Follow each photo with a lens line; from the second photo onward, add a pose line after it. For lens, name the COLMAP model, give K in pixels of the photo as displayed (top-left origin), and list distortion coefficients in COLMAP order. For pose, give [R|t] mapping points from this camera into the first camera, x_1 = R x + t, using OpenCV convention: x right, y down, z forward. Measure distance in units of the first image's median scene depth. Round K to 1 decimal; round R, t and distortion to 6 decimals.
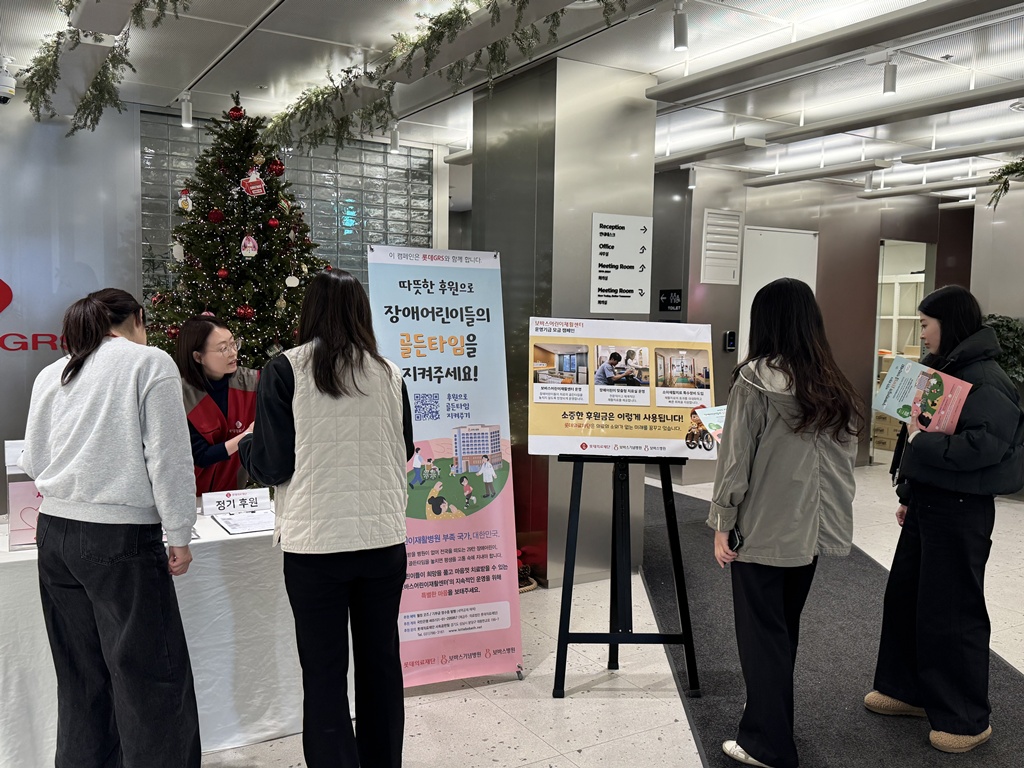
lens RADIAL K [[918.0, 0, 507.9], [0, 918.0, 381.4], [0, 0, 1]] dist [0.146600, -0.136082]
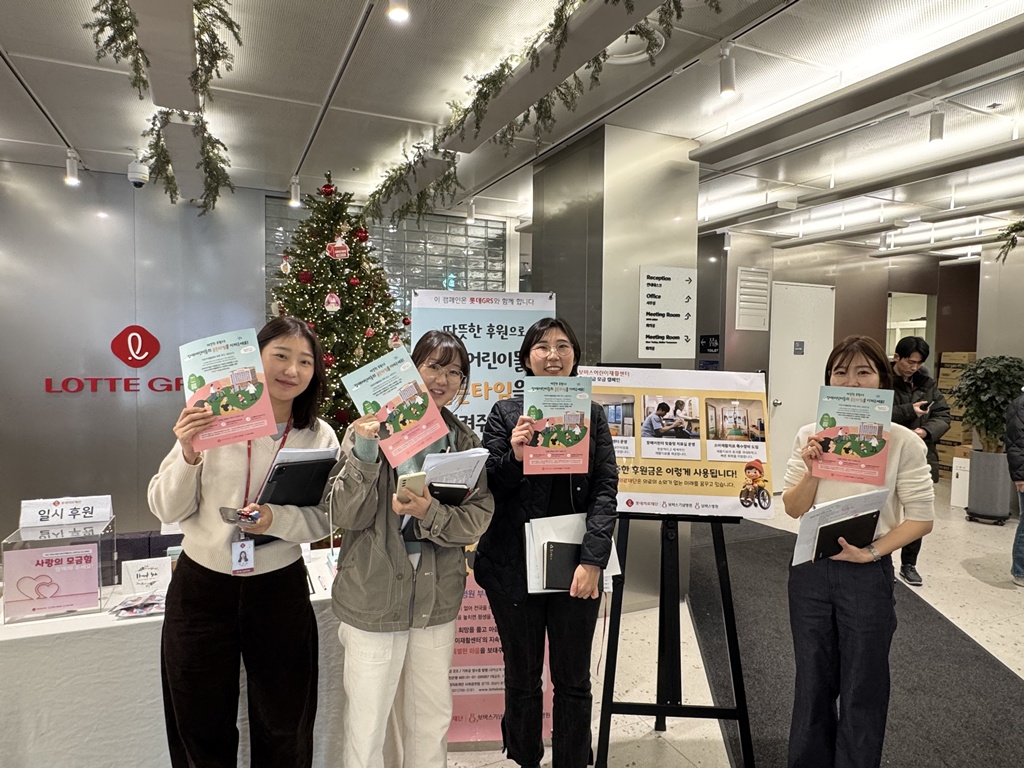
lens RADIAL K [[644.2, 0, 510.3], [0, 644.2, 385.0], [0, 0, 1]] dist [0.001931, 0.018547]
pose [[0.993477, -0.001215, -0.114030, 0.034514], [-0.001357, 0.999747, -0.022473, -0.033639], [0.114028, 0.022481, 0.993223, 0.308182]]
